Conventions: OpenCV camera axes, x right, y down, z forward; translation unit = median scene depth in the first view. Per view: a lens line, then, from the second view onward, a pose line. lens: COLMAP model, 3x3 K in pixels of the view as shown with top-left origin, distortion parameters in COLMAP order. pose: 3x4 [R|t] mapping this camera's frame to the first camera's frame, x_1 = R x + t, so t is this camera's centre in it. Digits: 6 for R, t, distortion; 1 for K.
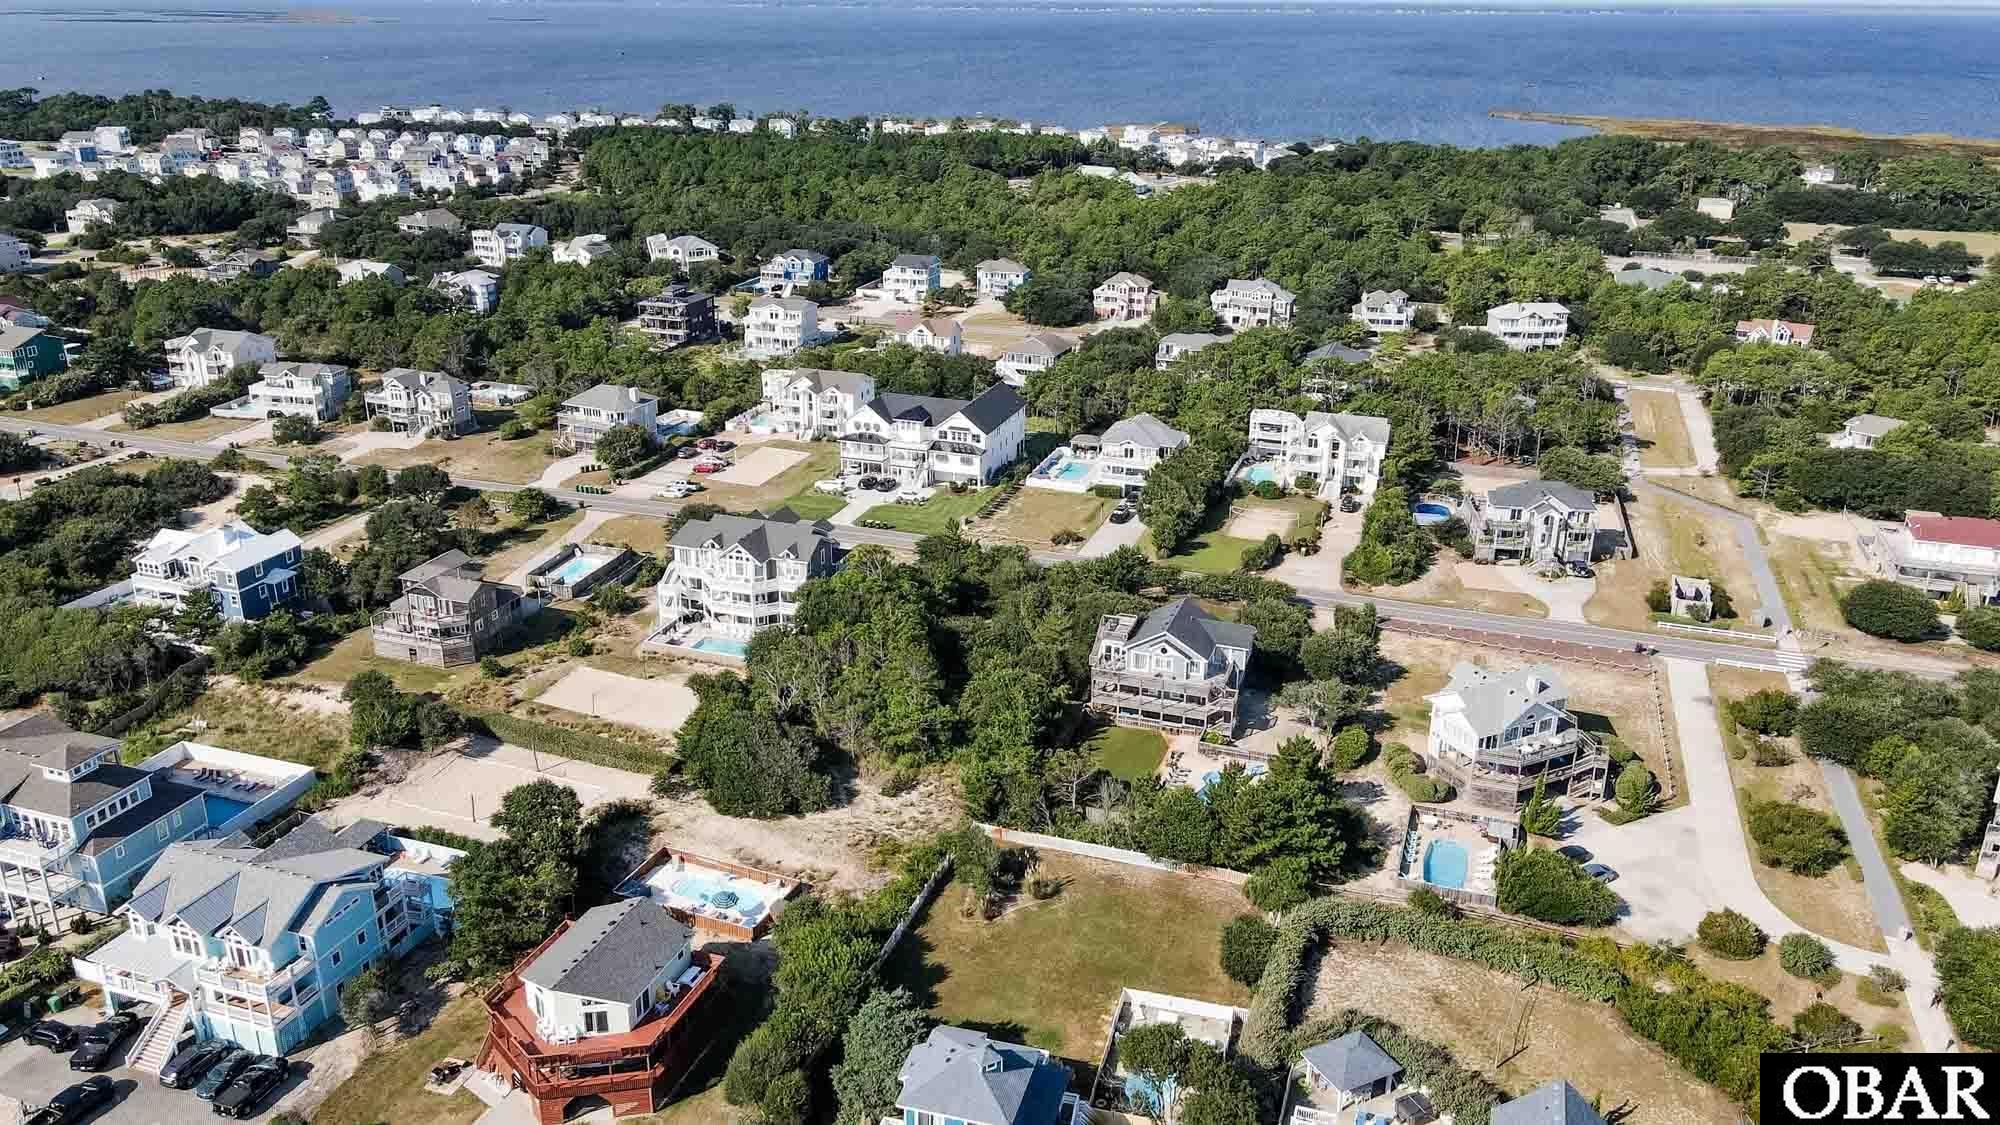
lens RADIAL K [[1473.5, 0, 1002.4], [0, 1473.5, 560.5], [0, 0, 1]] dist [-0.017240, 0.068815]
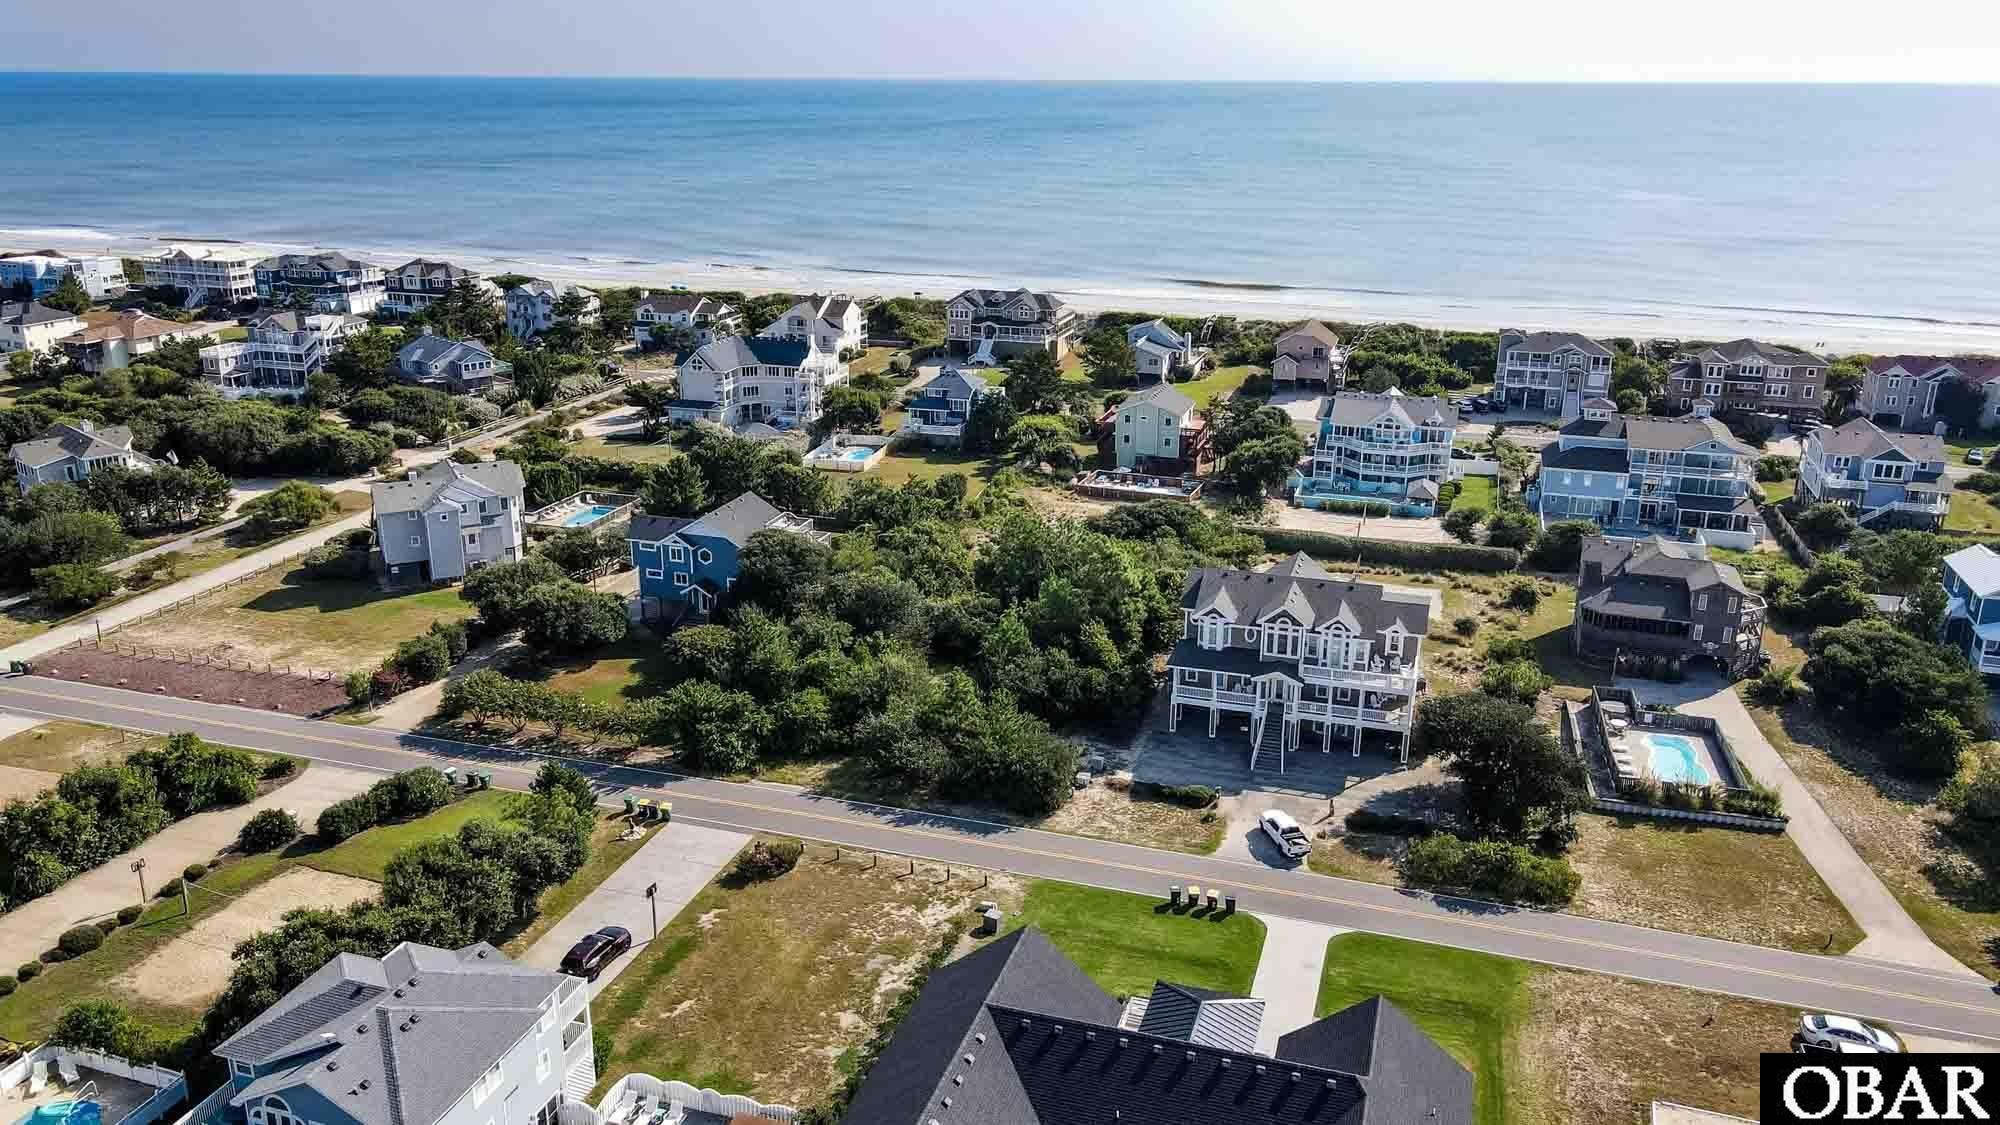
lens RADIAL K [[1474.3, 0, 1000.0], [0, 1474.3, 562.5], [0, 0, 1]] dist [-0.015492, 0.051785]
pose [[-0.999694, -0.007894, -0.023459, -0.023552], [-0.021048, 0.769820, 0.637914, -0.491687], [0.013024, 0.638213, -0.769750, 1.680950]]
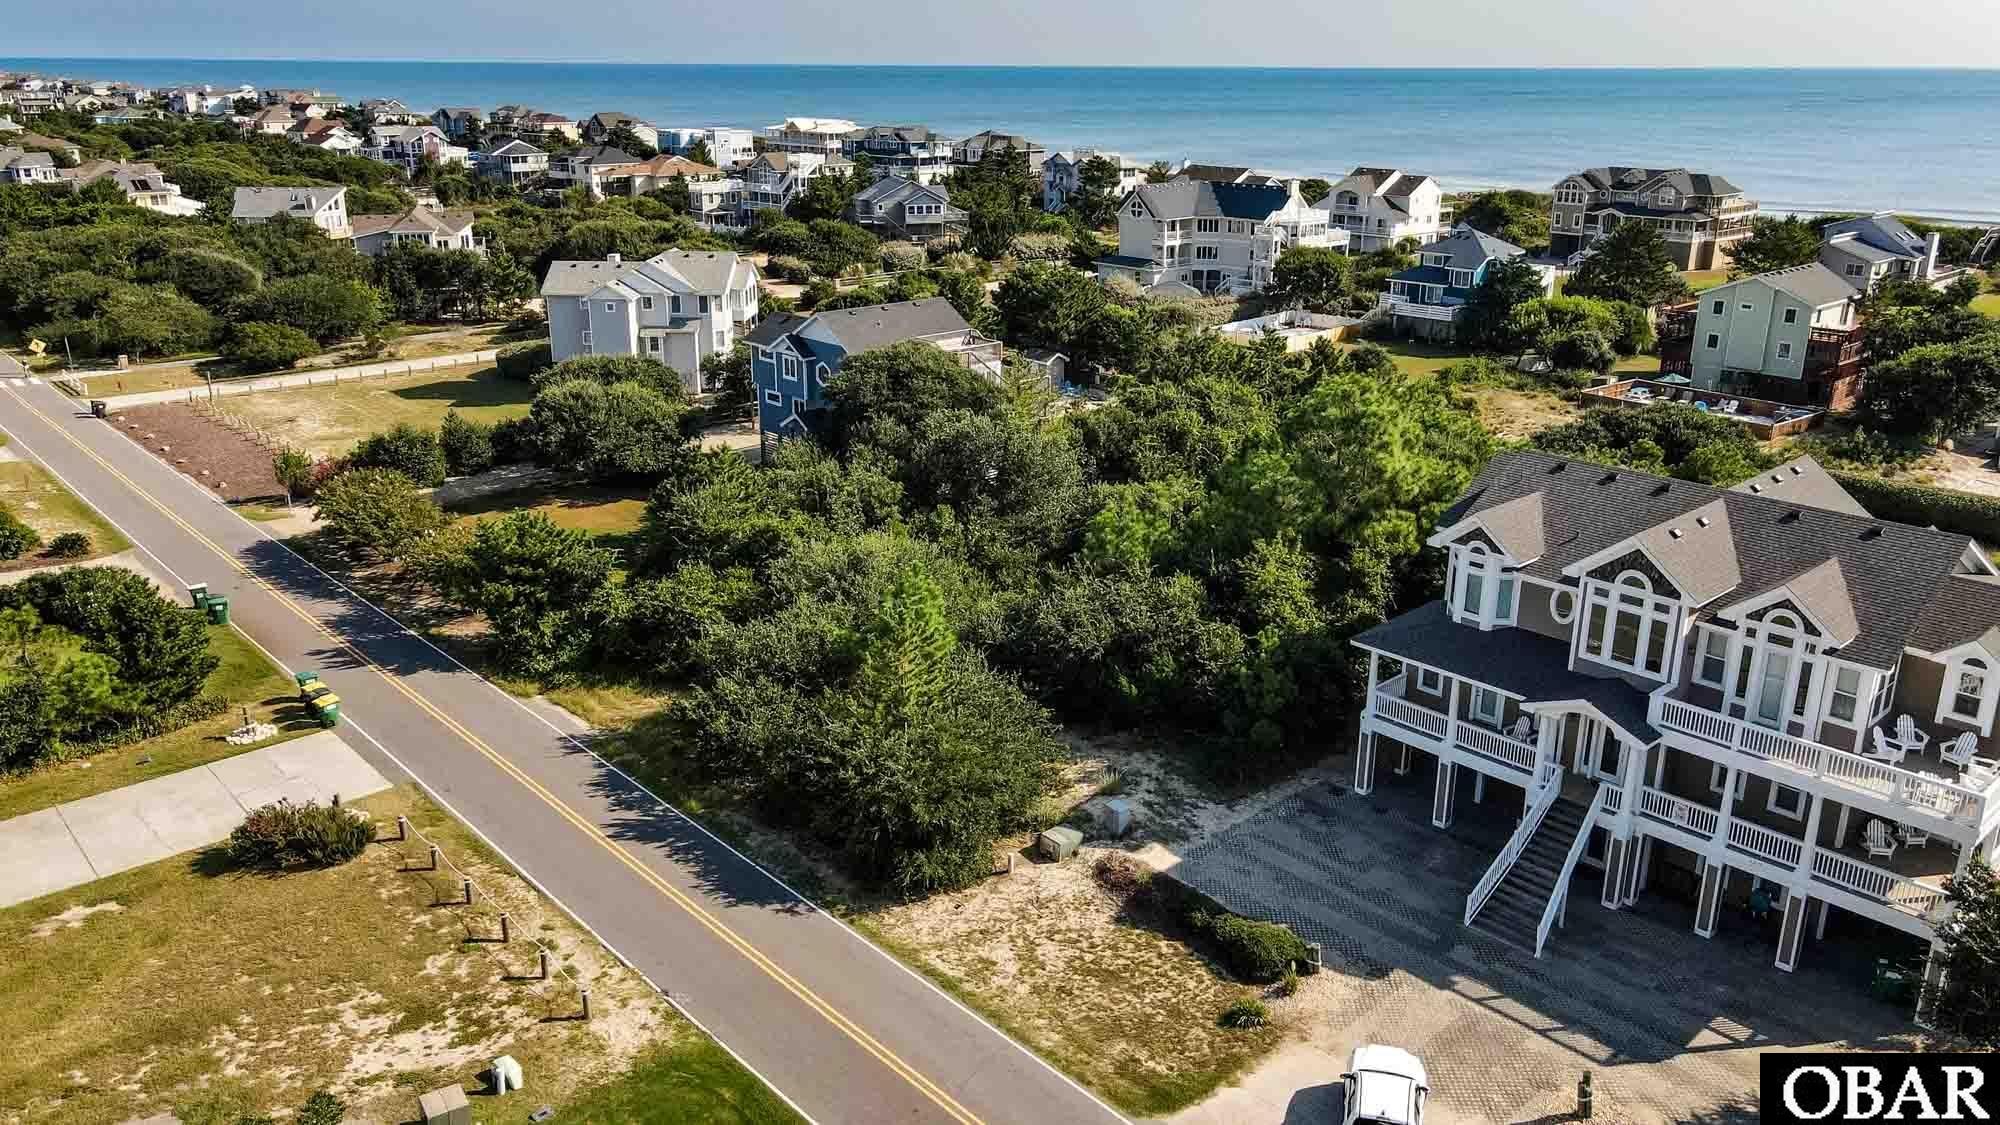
lens RADIAL K [[1473.5, 0, 1002.4], [0, 1473.5, 560.5], [0, 0, 1]] dist [-0.017240, 0.068815]
pose [[-0.878113, -0.167482, 0.448183, -0.191318], [0.160470, 0.779381, 0.605652, -0.218736], [-0.450741, 0.603750, -0.657509, 1.397754]]
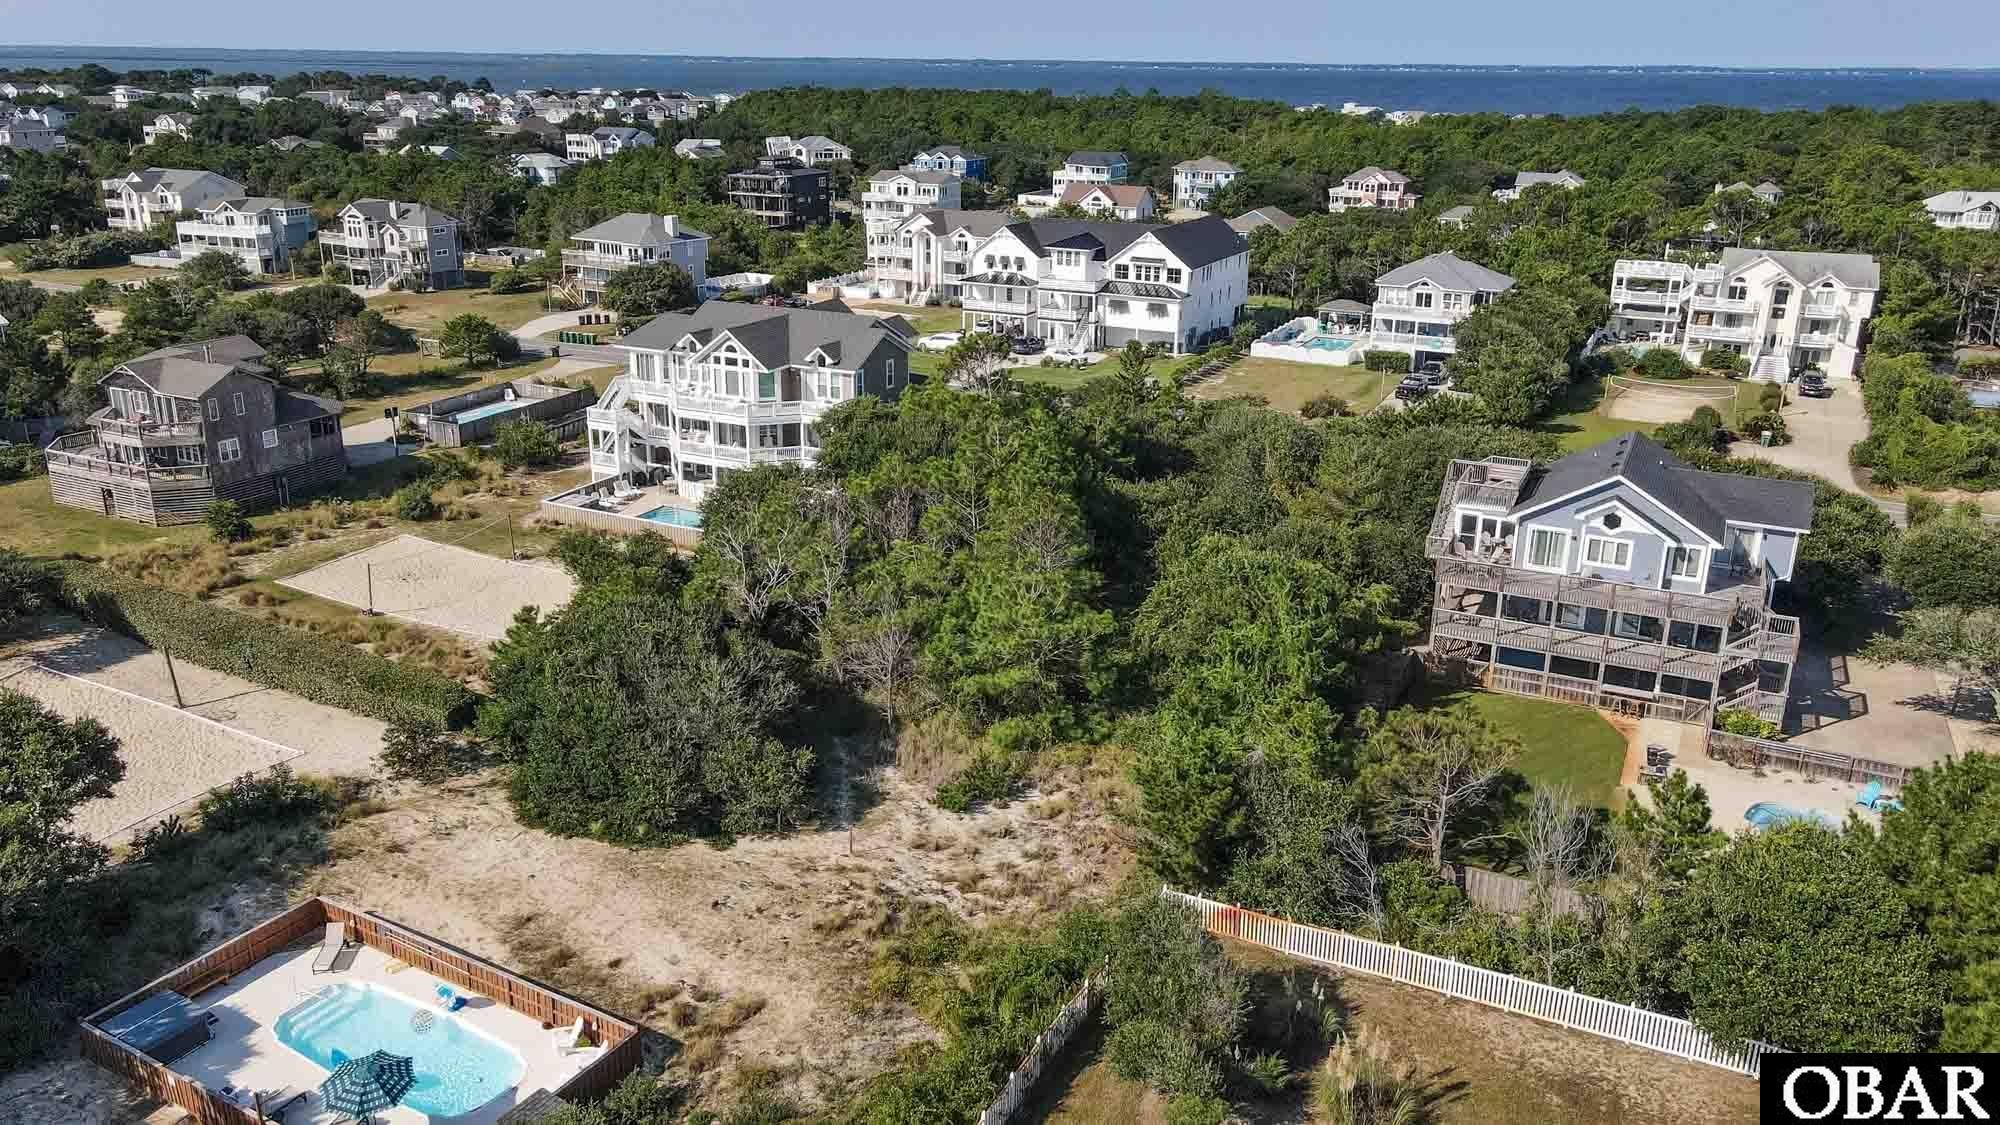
lens RADIAL K [[1473.5, 0, 1002.4], [0, 1473.5, 560.5], [0, 0, 1]] dist [-0.017240, 0.068815]
pose [[0.992207, 0.042339, -0.117190, -0.016889], [-0.047133, 0.998149, -0.038440, 0.095175], [0.115346, 0.043664, 0.992365, 0.532087]]
